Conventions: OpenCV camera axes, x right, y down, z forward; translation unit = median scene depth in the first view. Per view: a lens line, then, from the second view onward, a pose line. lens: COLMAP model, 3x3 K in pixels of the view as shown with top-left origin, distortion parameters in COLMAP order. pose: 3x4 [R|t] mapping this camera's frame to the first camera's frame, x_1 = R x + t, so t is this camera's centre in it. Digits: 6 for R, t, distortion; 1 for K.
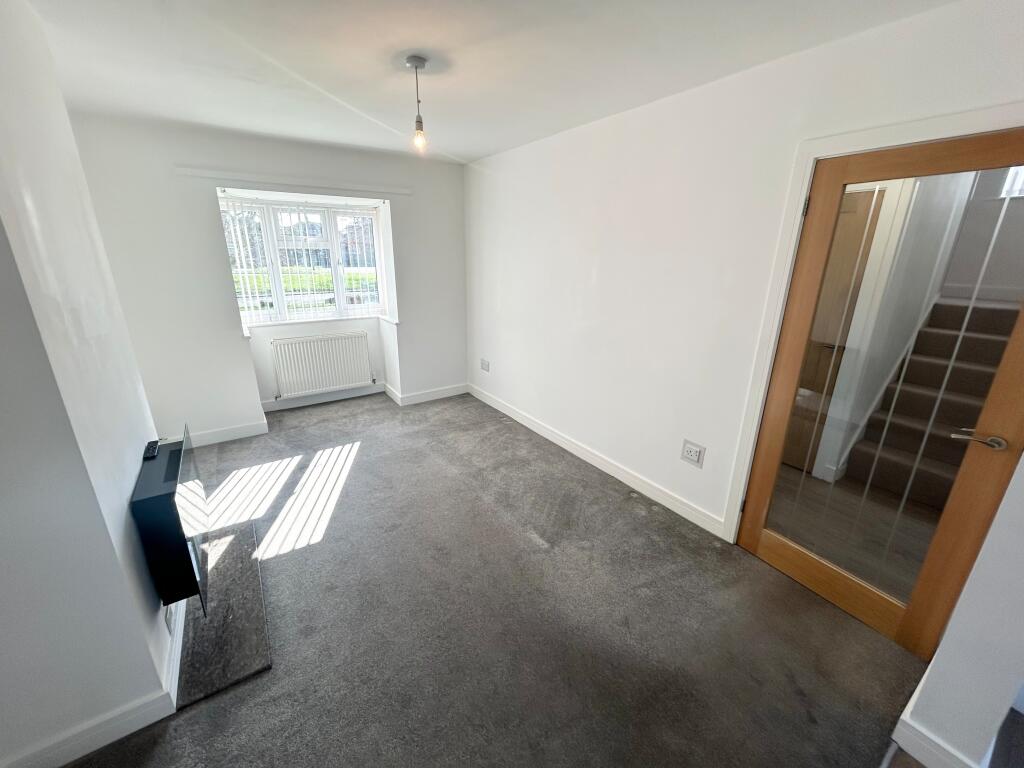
lens RADIAL K [[410.7, 0, 512.0], [0, 410.7, 384.0], [0, 0, 1]] dist [0.001362, 0.000159]
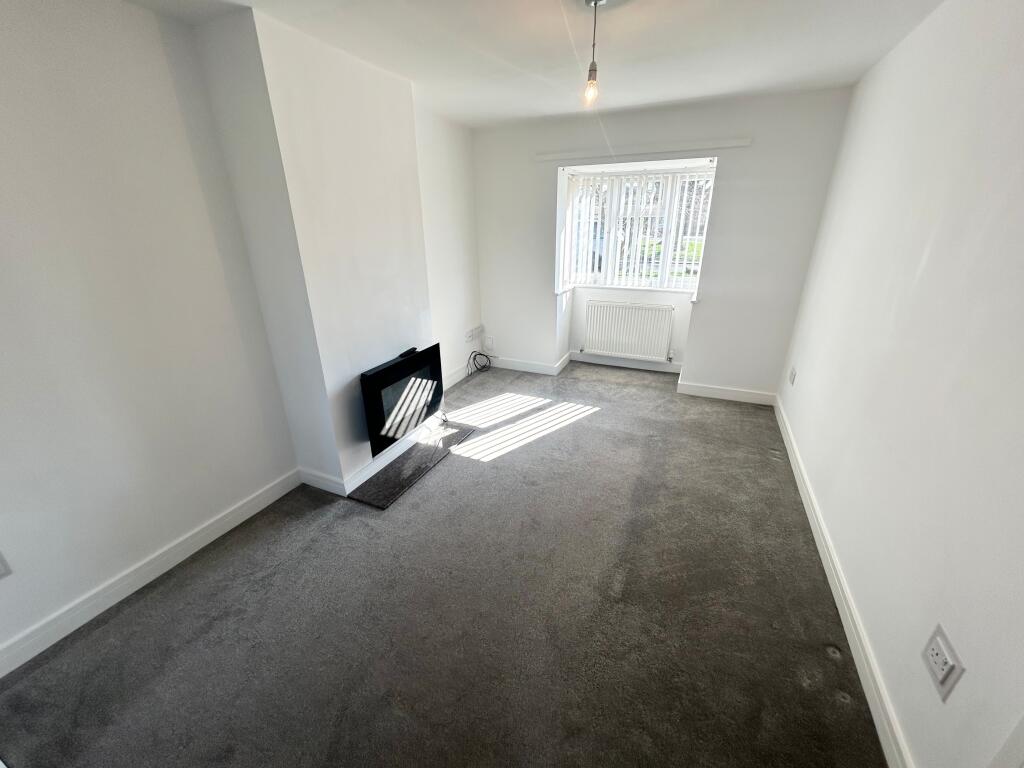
lens RADIAL K [[410.7, 0, 512.0], [0, 410.7, 384.0], [0, 0, 1]] dist [0.001362, 0.000159]
pose [[0.524588, 0.301493, -0.796184, 0.303444], [-0.245293, 0.949063, 0.197766, -0.064298], [0.815254, 0.091553, 0.571821, 0.210094]]
